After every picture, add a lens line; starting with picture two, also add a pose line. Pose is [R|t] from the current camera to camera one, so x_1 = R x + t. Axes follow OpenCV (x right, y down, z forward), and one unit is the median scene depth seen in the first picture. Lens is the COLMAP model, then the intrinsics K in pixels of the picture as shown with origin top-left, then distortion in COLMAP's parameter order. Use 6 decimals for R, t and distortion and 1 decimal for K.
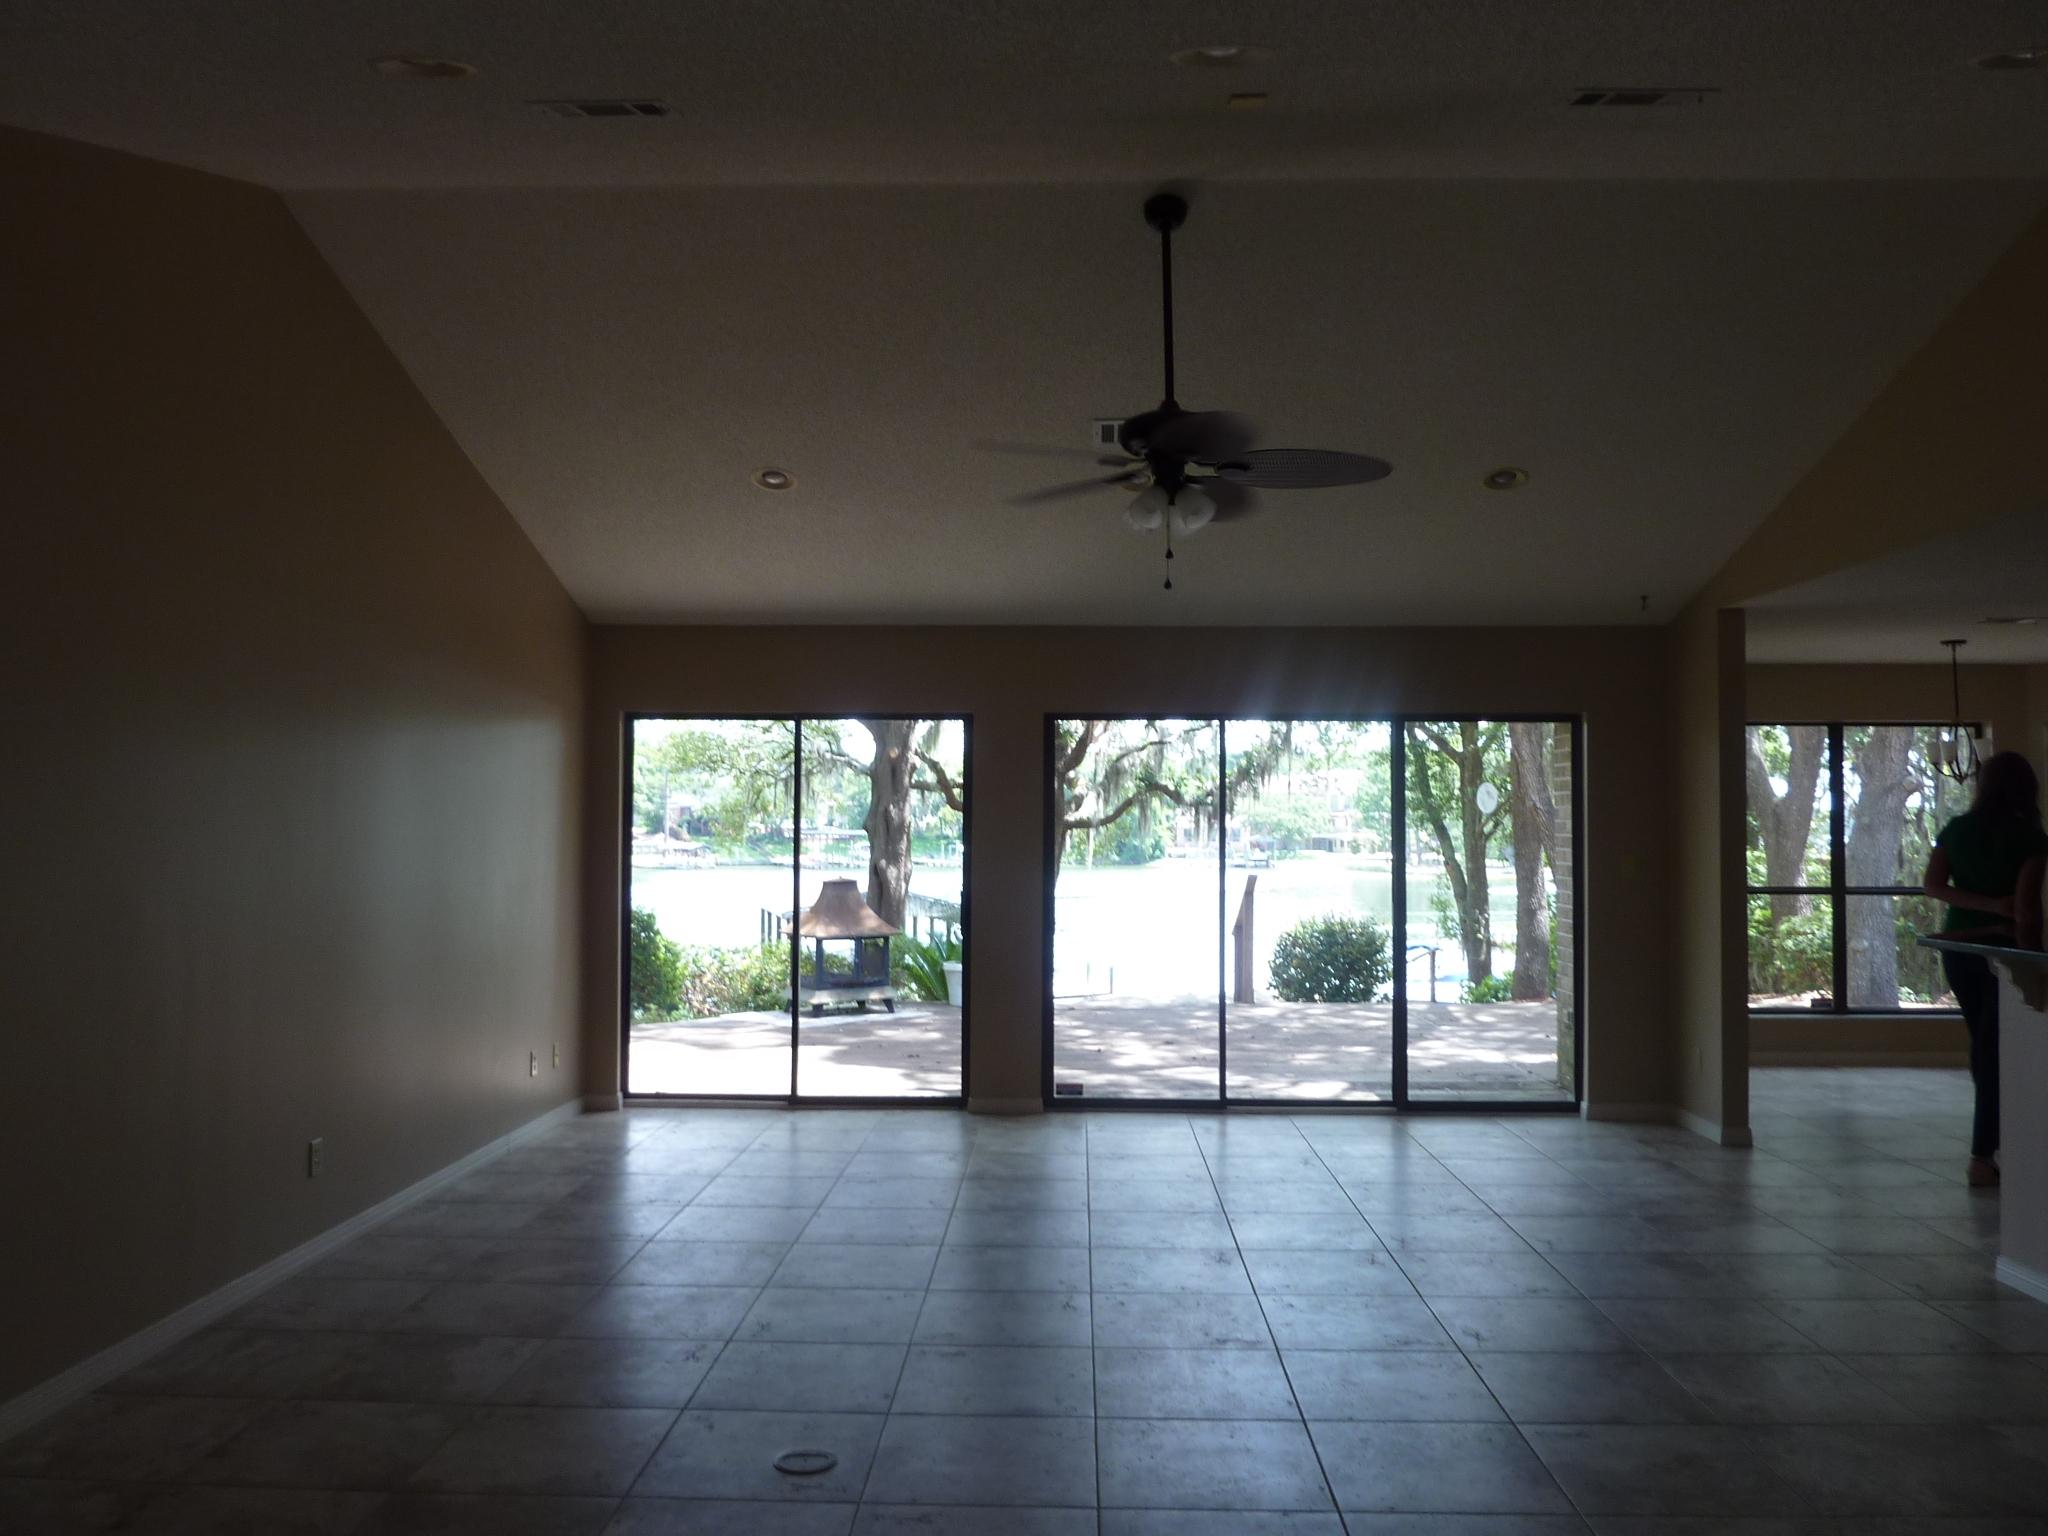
lens RADIAL K [[1566.6, 0, 1024.0], [0, 1566.6, 768.0], [0, 0, 1]] dist [-0.023051, -0.007434]
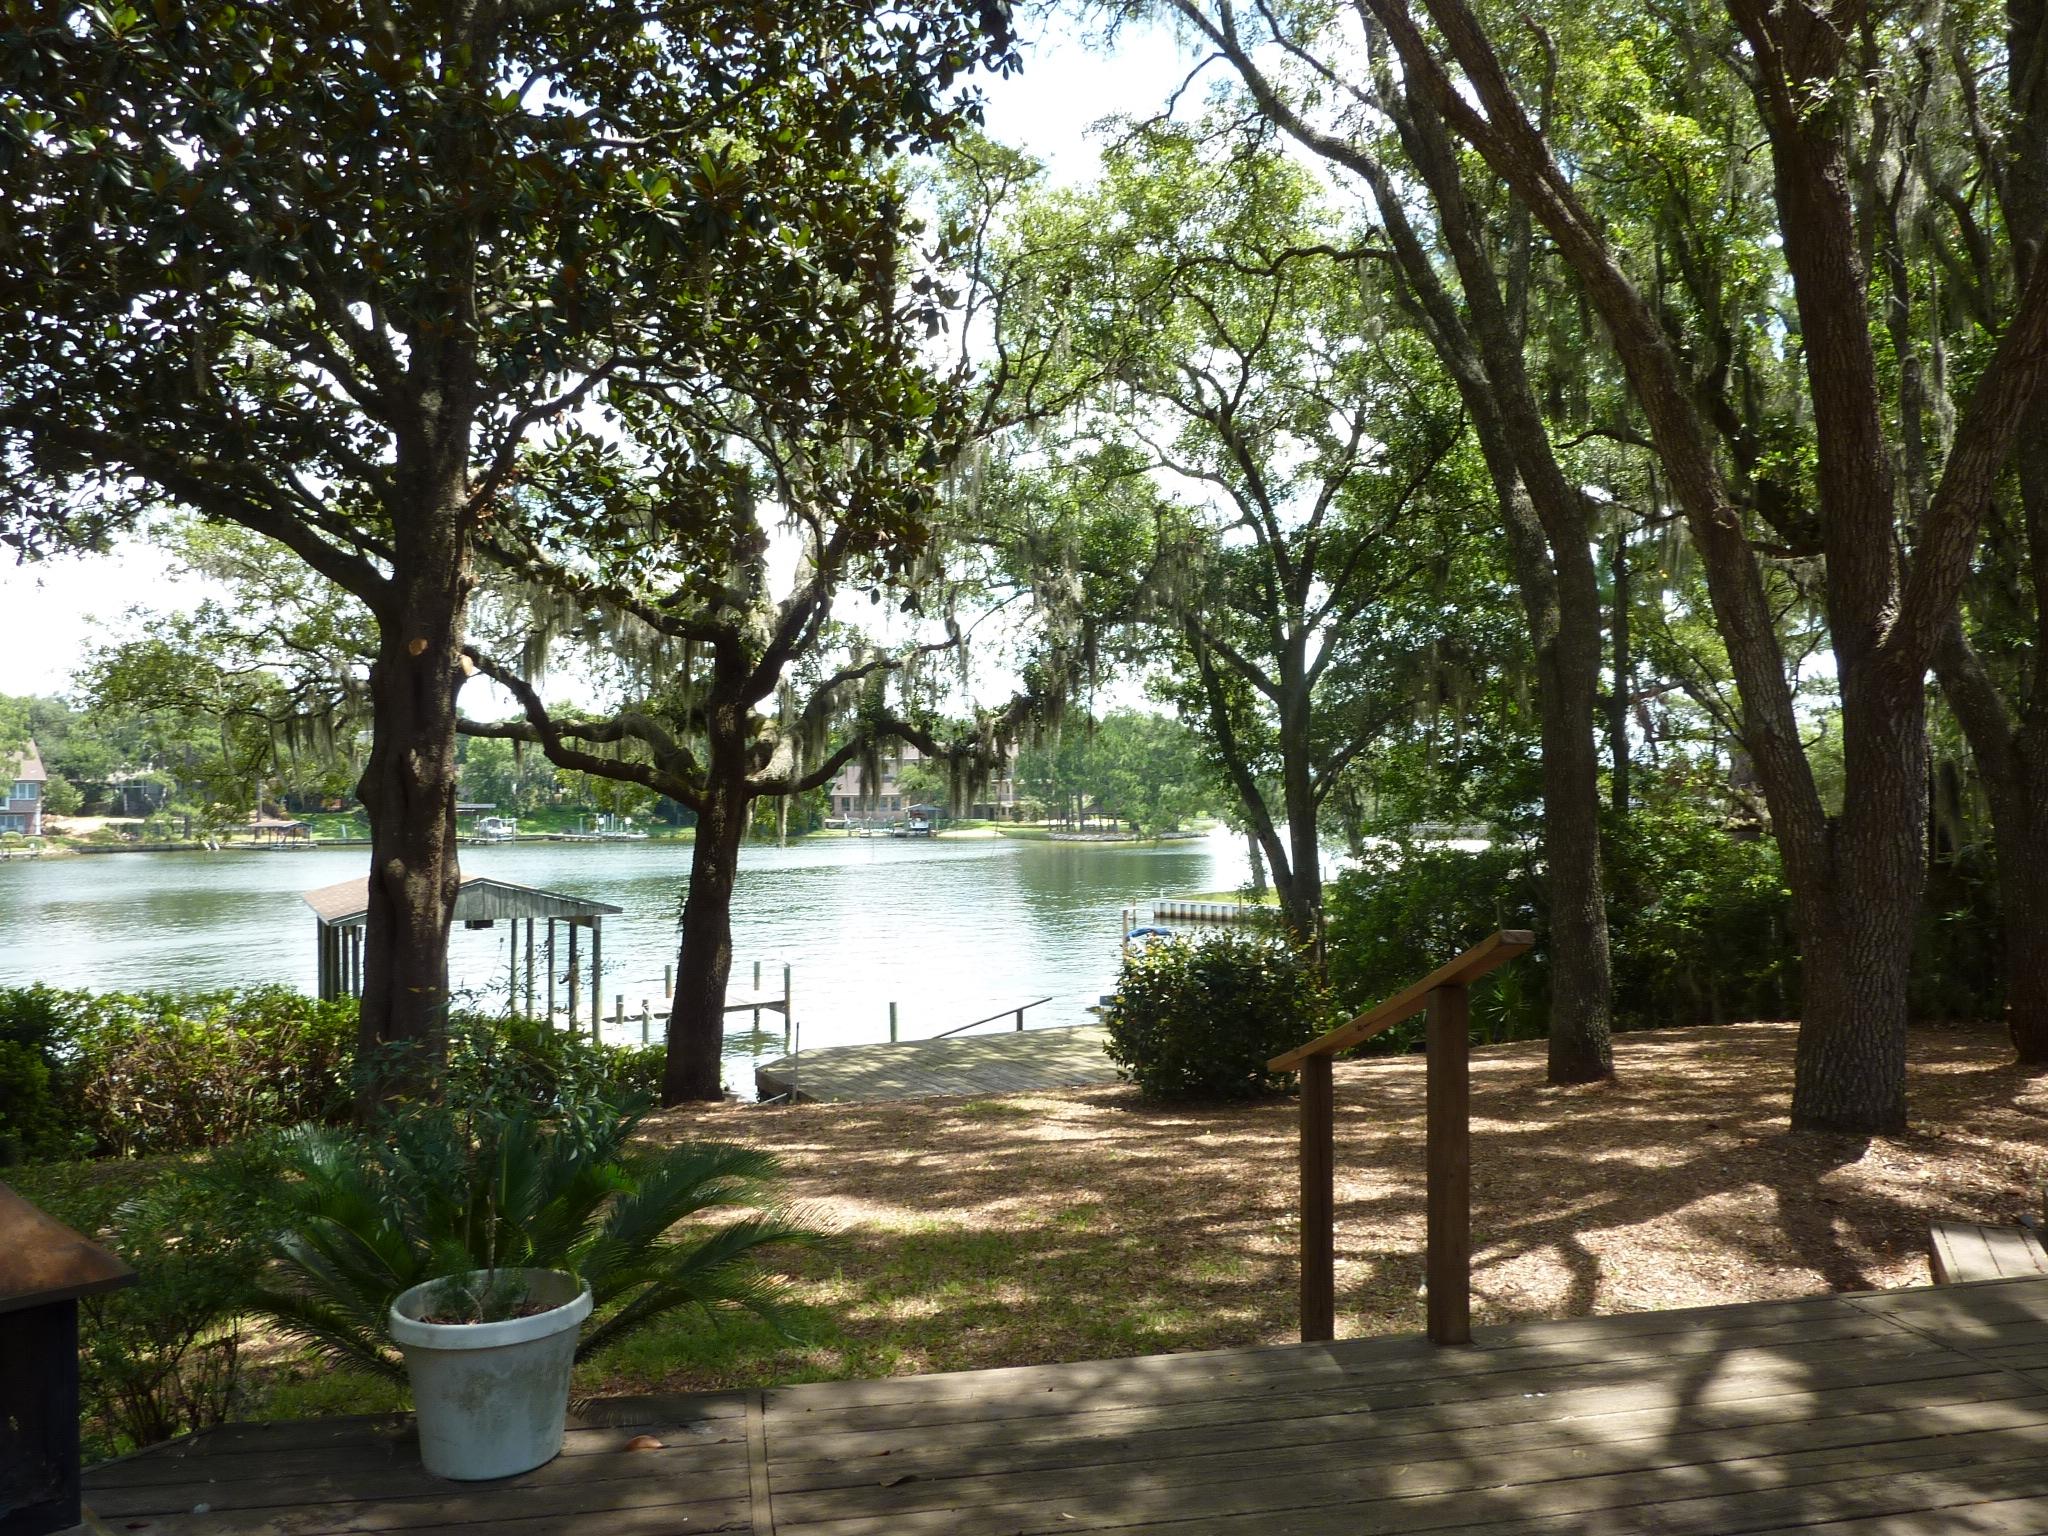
lens RADIAL K [[1570.6, 0, 1024.0], [0, 1570.6, 768.0], [0, 0, 1]] dist [-0.047508, -0.003204]
pose [[0.975279, -0.008094, 0.220828, -0.003811], [0.003756, 0.999792, 0.020054, 0.014955], [-0.220944, -0.018729, 0.975107, 0.349453]]
